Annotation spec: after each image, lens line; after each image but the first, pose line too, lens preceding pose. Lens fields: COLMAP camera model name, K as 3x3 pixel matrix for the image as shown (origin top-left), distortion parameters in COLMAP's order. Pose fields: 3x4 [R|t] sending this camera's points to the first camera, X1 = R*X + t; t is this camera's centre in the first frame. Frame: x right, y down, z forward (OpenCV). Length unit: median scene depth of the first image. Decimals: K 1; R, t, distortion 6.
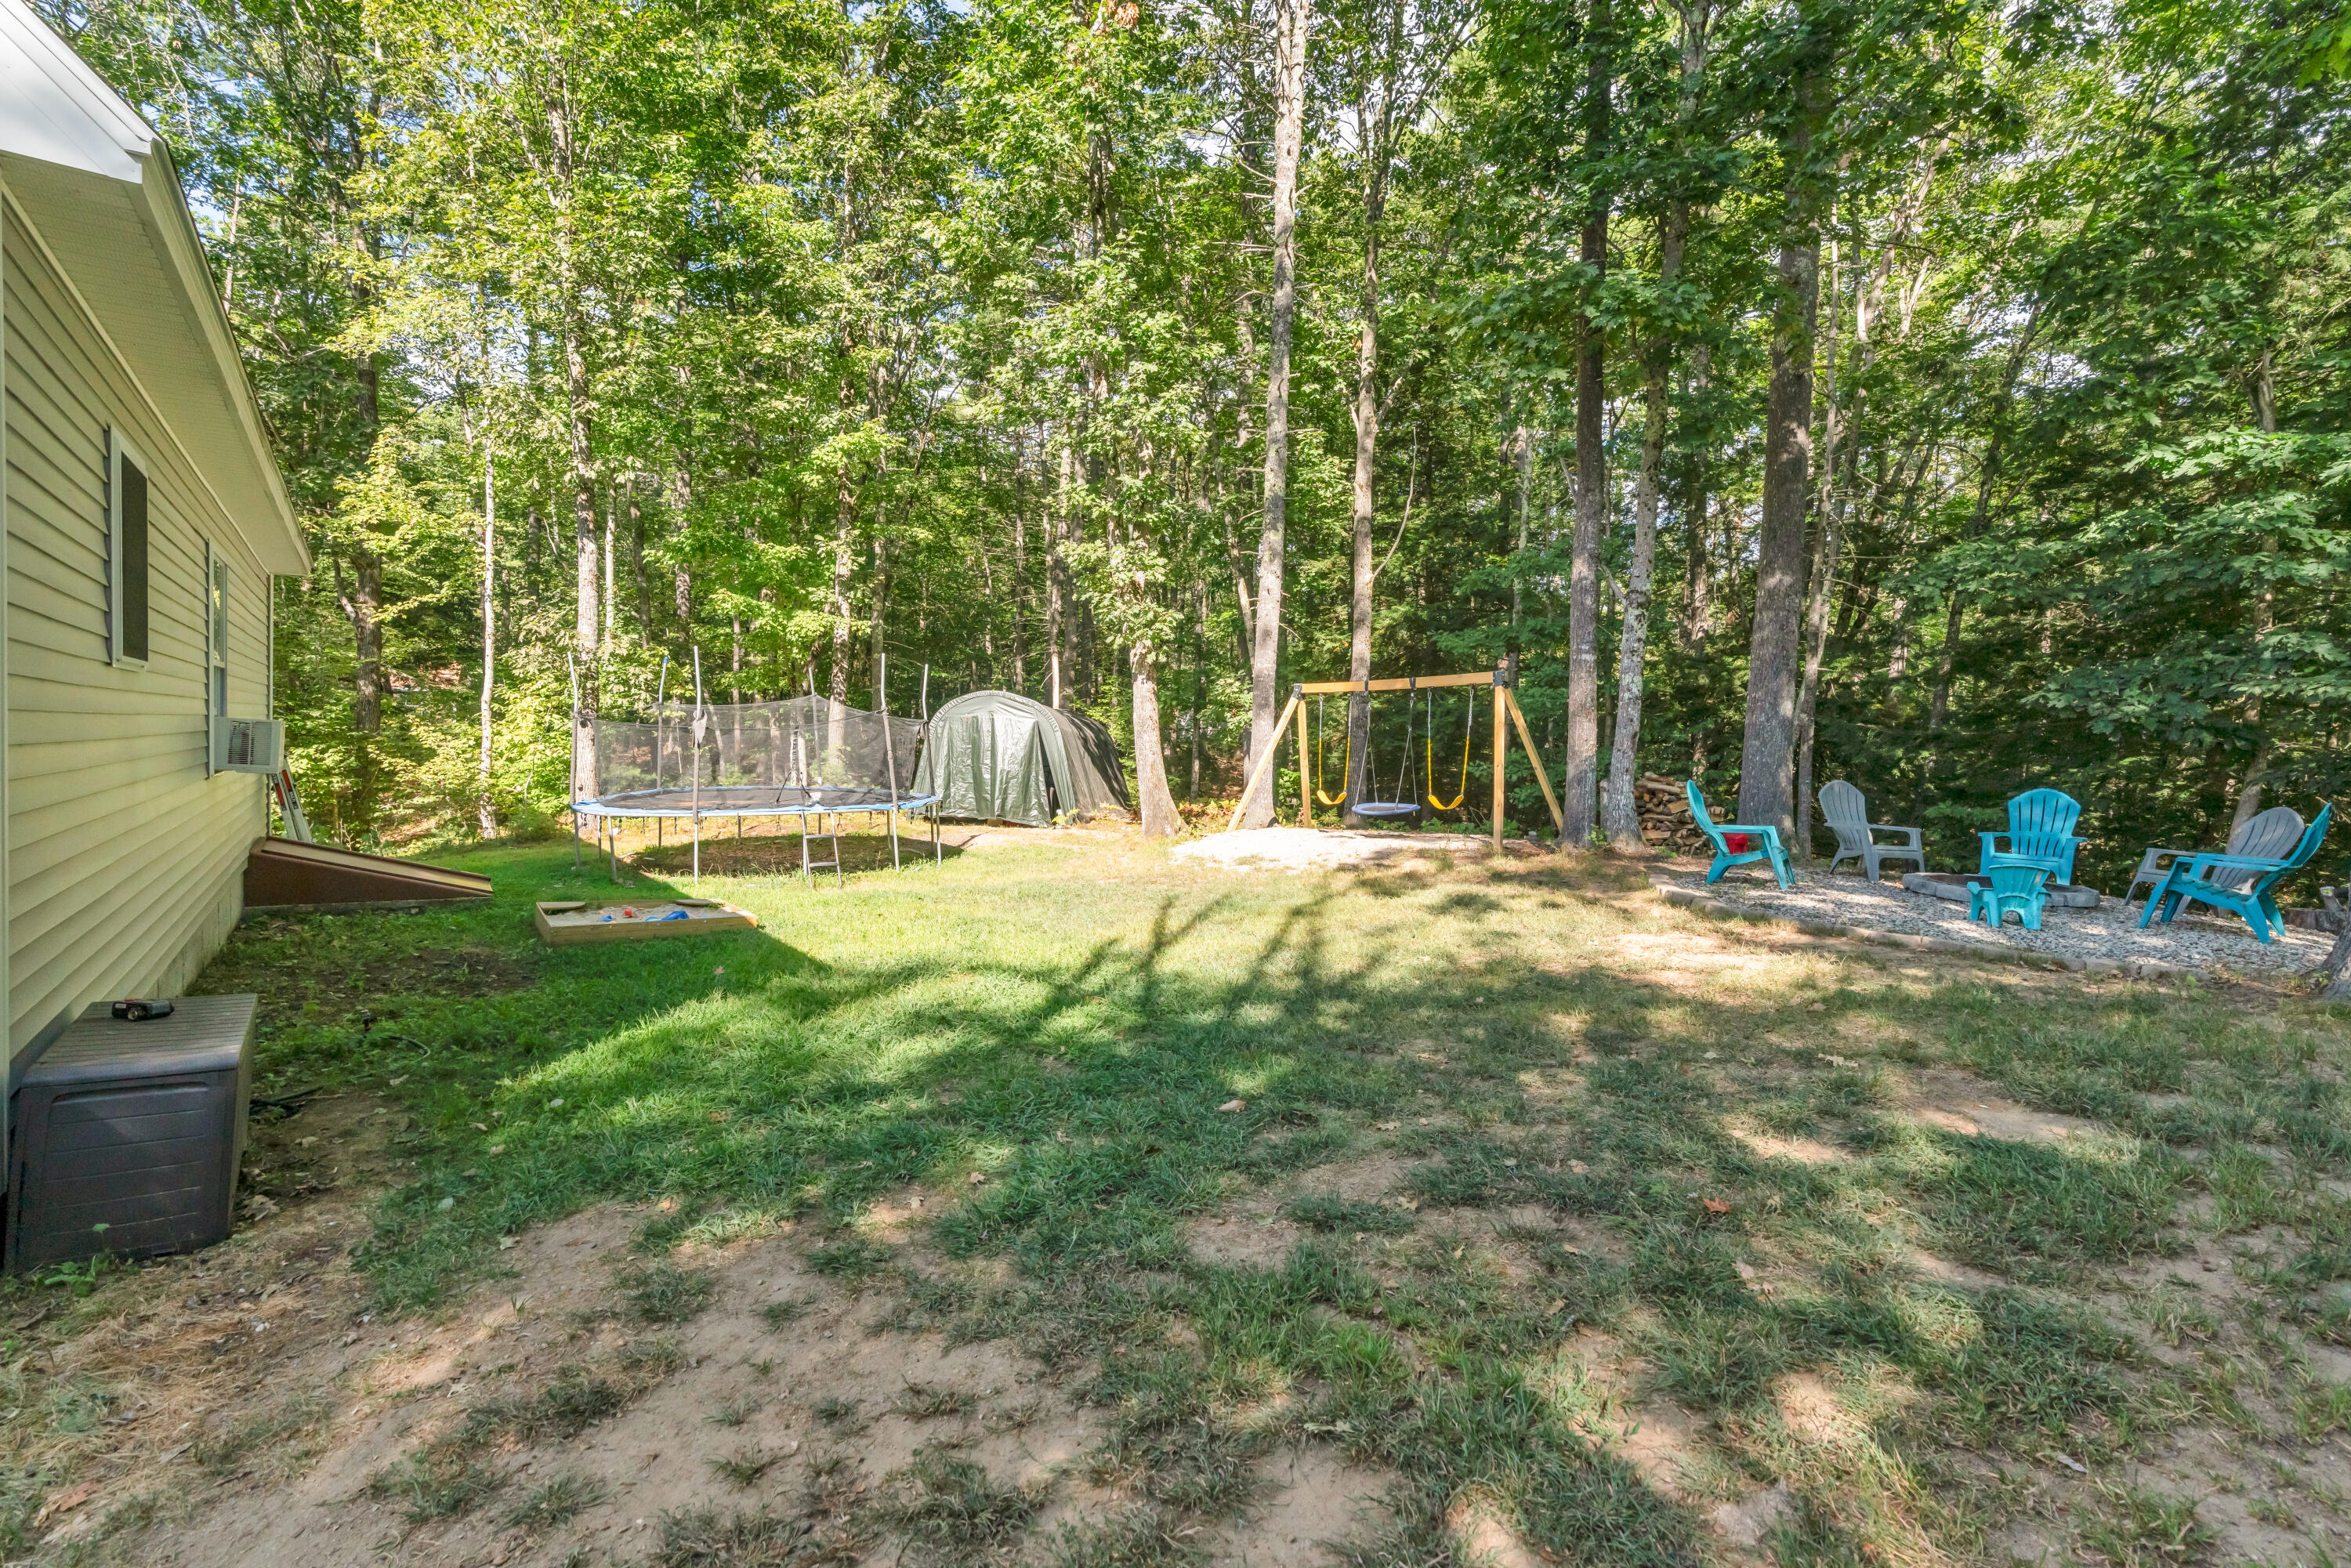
lens RADIAL K [[1050.1, 0, 1193.1], [0, 1050.1, 782.2], [0, 0, 1]] dist [-0.003711, 0.001044]
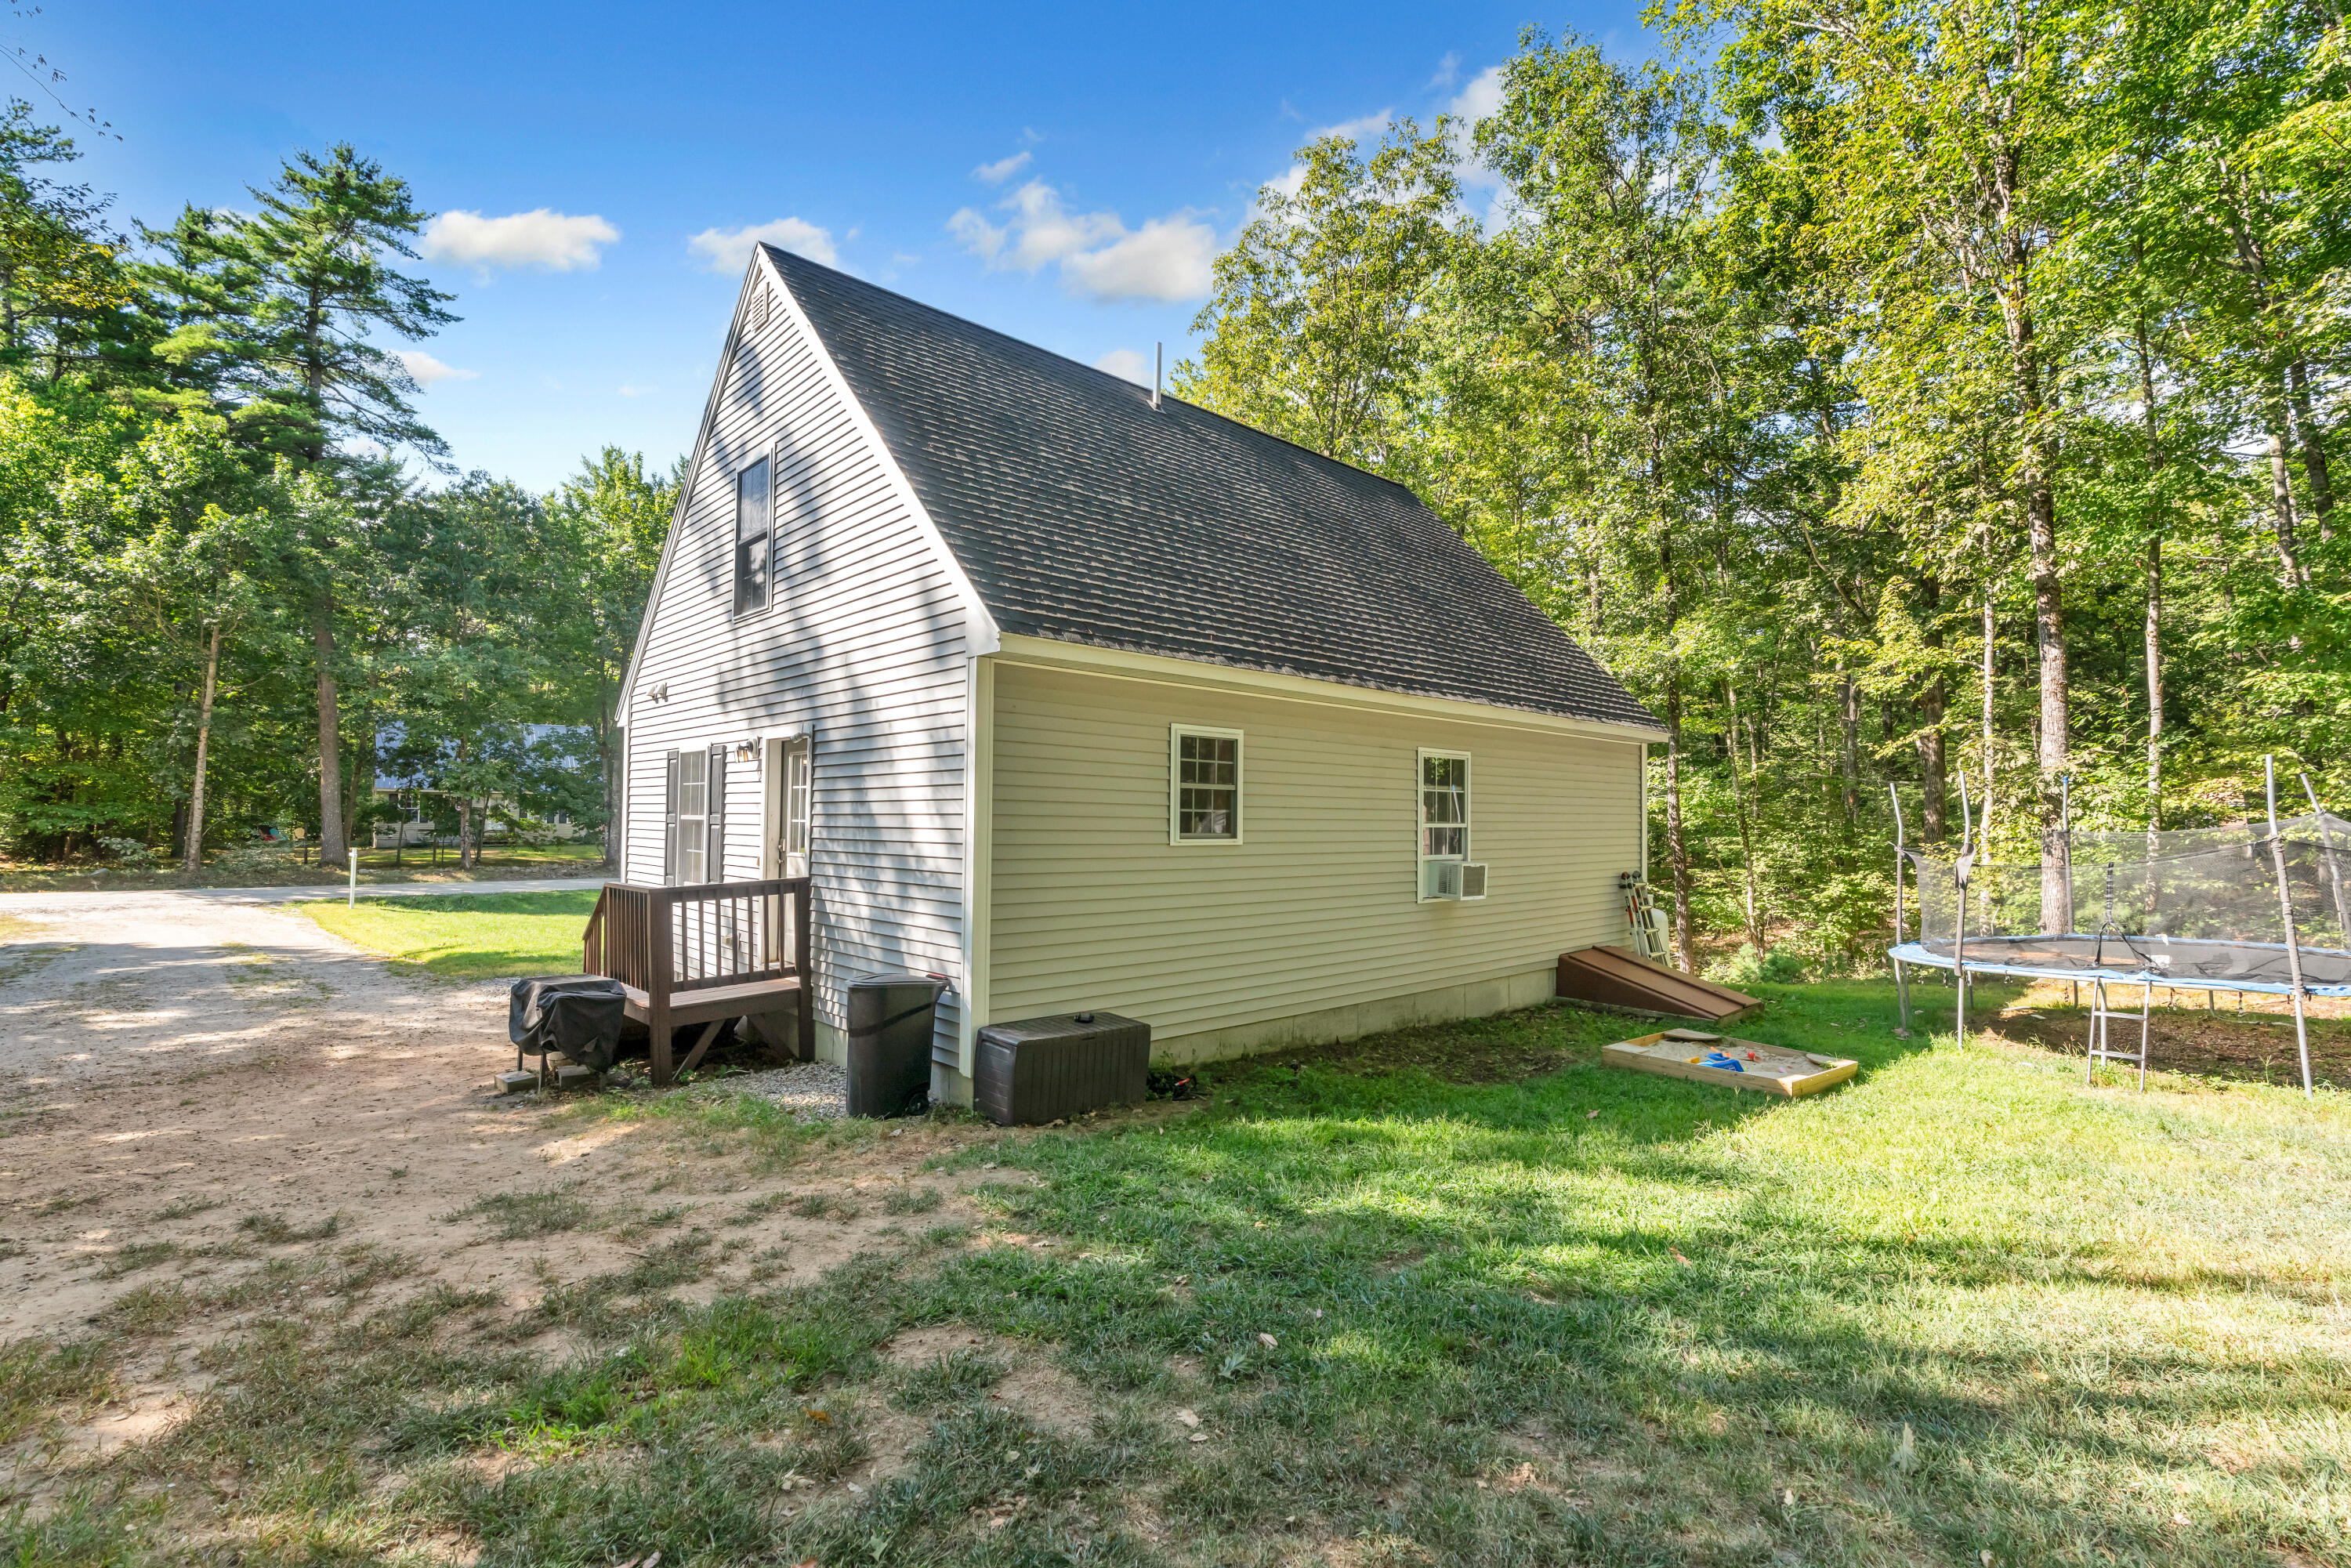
lens RADIAL K [[1050.1, 0, 1172.9], [0, 1050.1, 788.4], [0, 0, 1]] dist [-0.003711, 0.001044]
pose [[0.081952, -0.063502, -0.994611, 1.319133], [-0.041701, 0.996876, -0.067083, -0.123756], [0.995763, 0.046973, 0.079048, 1.187974]]
